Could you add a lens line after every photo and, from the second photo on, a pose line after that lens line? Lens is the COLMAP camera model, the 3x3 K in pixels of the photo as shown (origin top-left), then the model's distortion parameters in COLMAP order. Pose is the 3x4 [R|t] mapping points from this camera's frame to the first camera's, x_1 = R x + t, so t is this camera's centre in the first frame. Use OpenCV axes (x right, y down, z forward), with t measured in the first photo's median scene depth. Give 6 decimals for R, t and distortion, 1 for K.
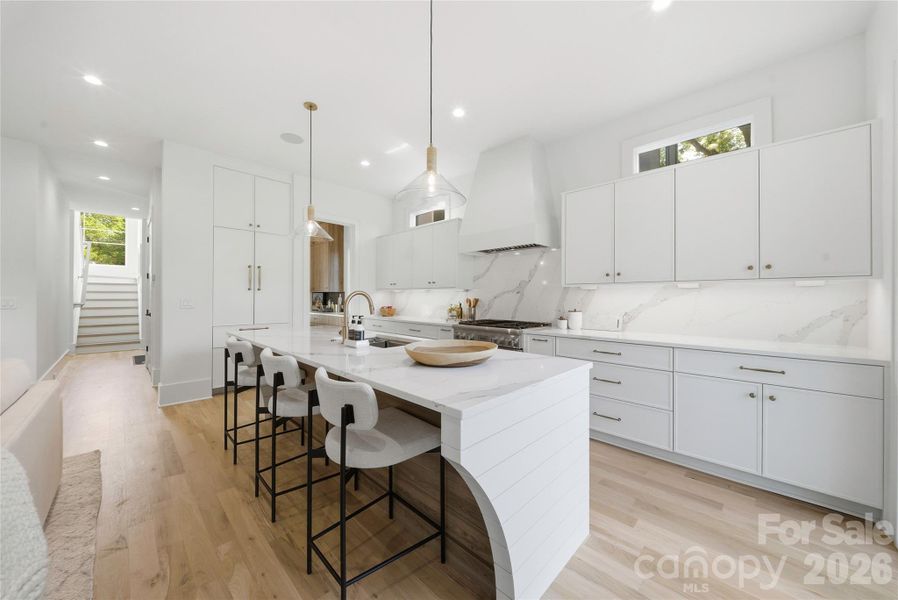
lens RADIAL K [[325.1, 0, 433.5], [0, 325.1, 299.4], [0, 0, 1]] dist [-0.000604, -0.002902]
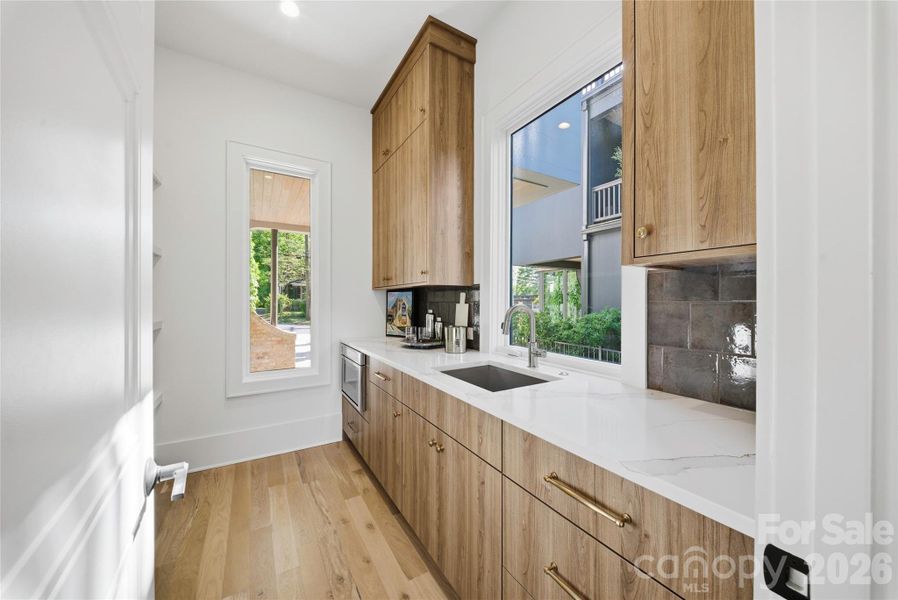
lens RADIAL K [[325.1, 0, 445.5], [0, 325.1, 302.3], [0, 0, 1]] dist [-0.000604, -0.002902]
pose [[0.972870, -0.008010, -0.231213, -0.229493], [0.008581, 0.999962, 0.001463, -0.007630], [0.231193, -0.003407, 0.972902, 0.684269]]
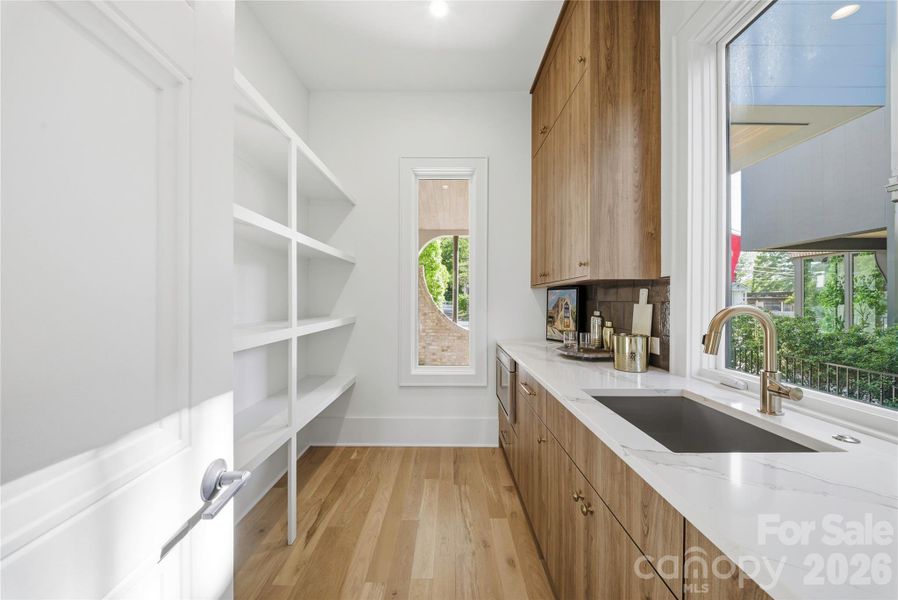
lens RADIAL K [[325.1, 0, 443.3], [0, 325.1, 300.6], [0, 0, 1]] dist [-0.000604, -0.002902]
pose [[0.710713, -0.008497, -0.703431, -0.224490], [0.006099, 0.999964, -0.005917, -0.007593], [0.703456, -0.000084, 0.710739, 0.730573]]
